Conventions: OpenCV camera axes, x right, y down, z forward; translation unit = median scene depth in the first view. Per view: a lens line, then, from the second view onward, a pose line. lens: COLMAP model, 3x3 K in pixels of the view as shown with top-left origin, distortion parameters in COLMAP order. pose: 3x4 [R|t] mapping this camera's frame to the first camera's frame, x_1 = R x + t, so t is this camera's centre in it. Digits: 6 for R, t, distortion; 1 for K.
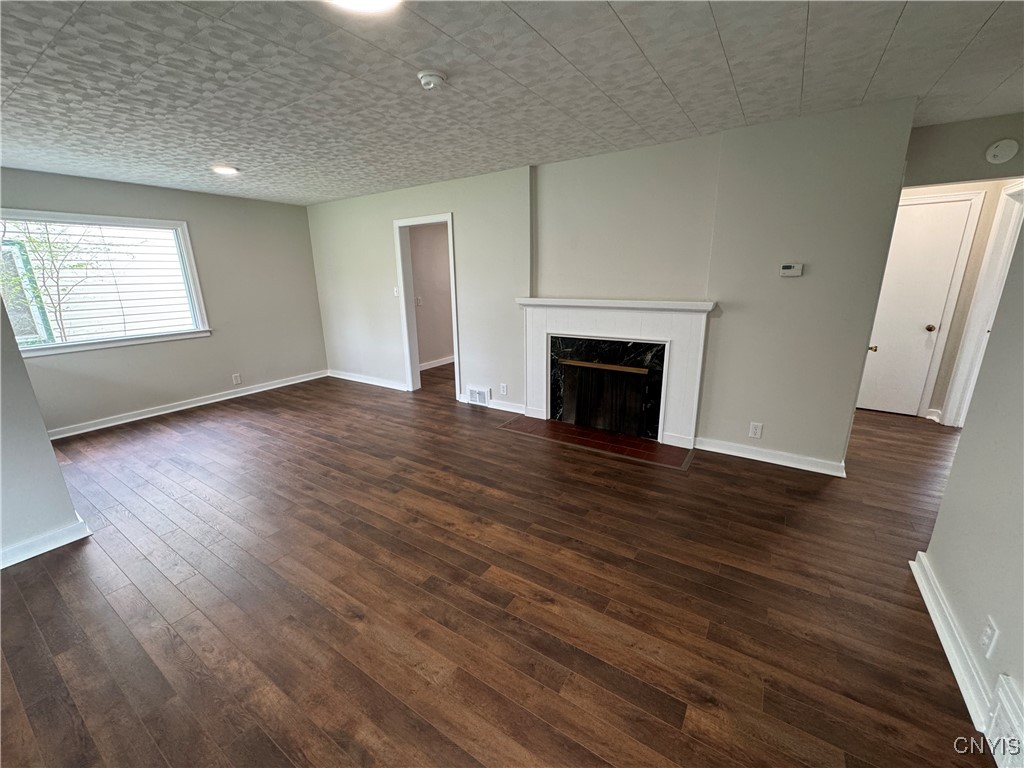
lens RADIAL K [[408.2, 0, 510.9], [0, 408.2, 384.3], [0, 0, 1]] dist [-0.002892, 0.000045]
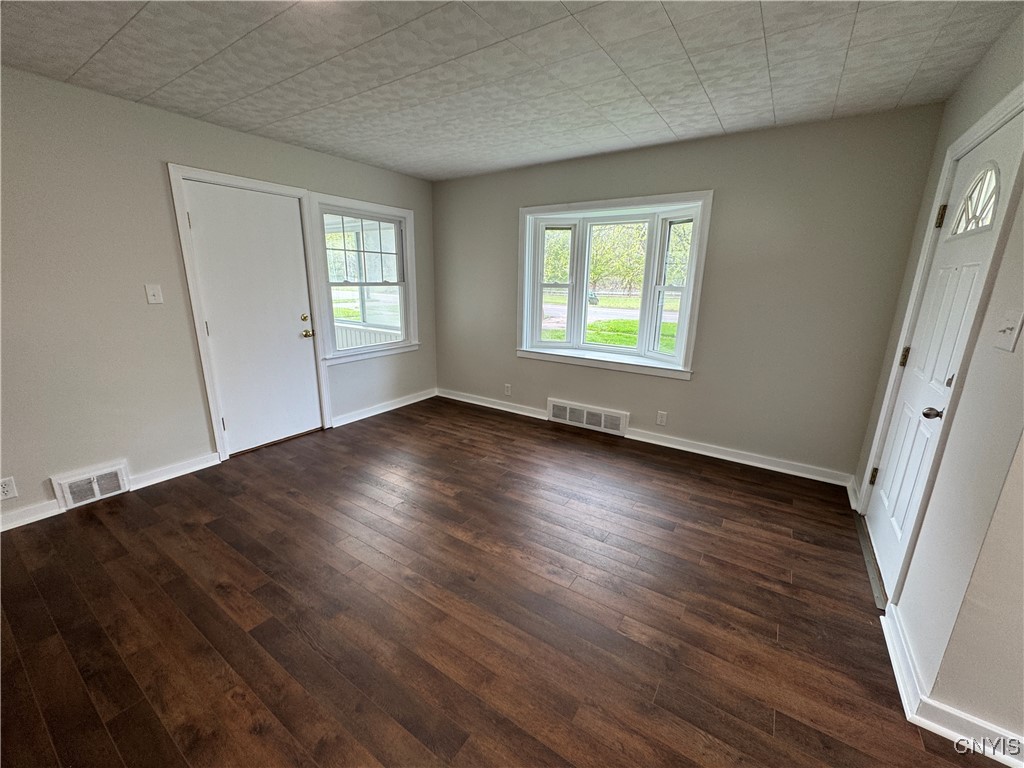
lens RADIAL K [[408.2, 0, 512.0], [0, 408.2, 385.3], [0, 0, 1]] dist [-0.002892, 0.000045]
pose [[-0.999952, -0.002823, 0.009347, -0.299720], [0.002236, 0.865624, 0.500690, -0.189796], [-0.009504, 0.500687, -0.865576, 0.769277]]
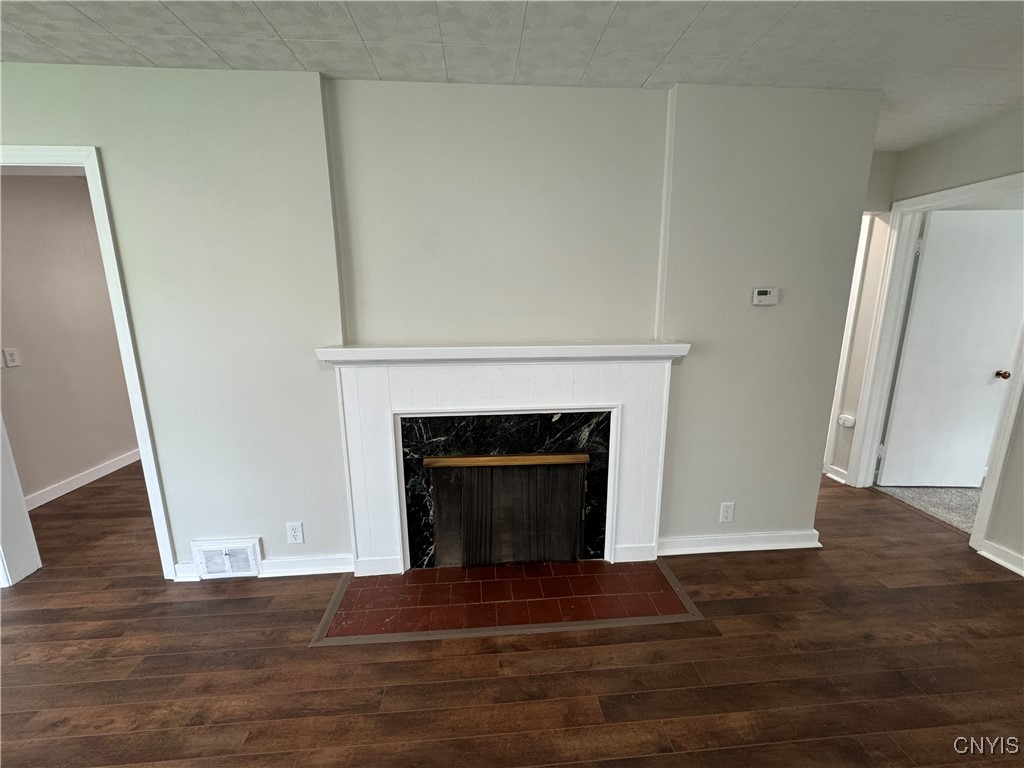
lens RADIAL K [[408.2, 0, 510.8], [0, 408.2, 381.8], [0, 0, 1]] dist [-0.002892, 0.000045]
pose [[0.791357, -0.111178, 0.601160, -0.096836], [0.152548, 0.988131, -0.018068, -0.132377], [-0.592016, 0.106004, 0.798924, 0.499888]]
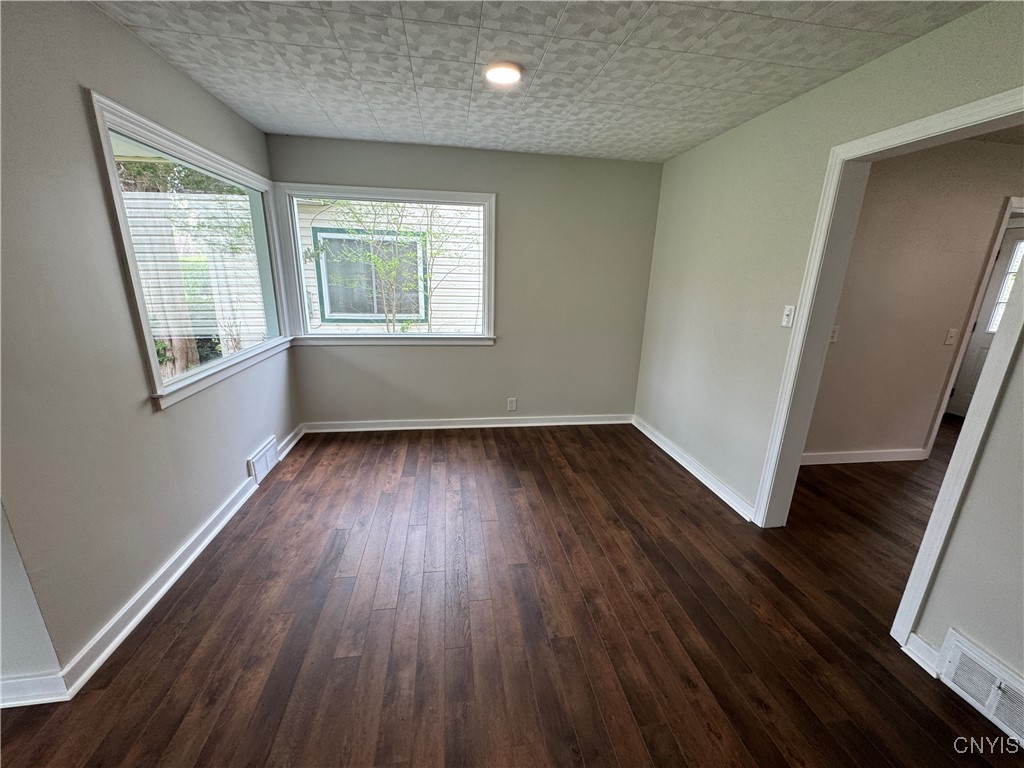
lens RADIAL K [[408.2, 0, 511.4], [0, 408.2, 384.4], [0, 0, 1]] dist [-0.002892, 0.000045]
pose [[0.664346, 0.234534, -0.709675, -0.188284], [-0.232176, 0.967277, 0.102319, -0.164603], [0.710450, 0.096794, 0.697060, 0.611106]]
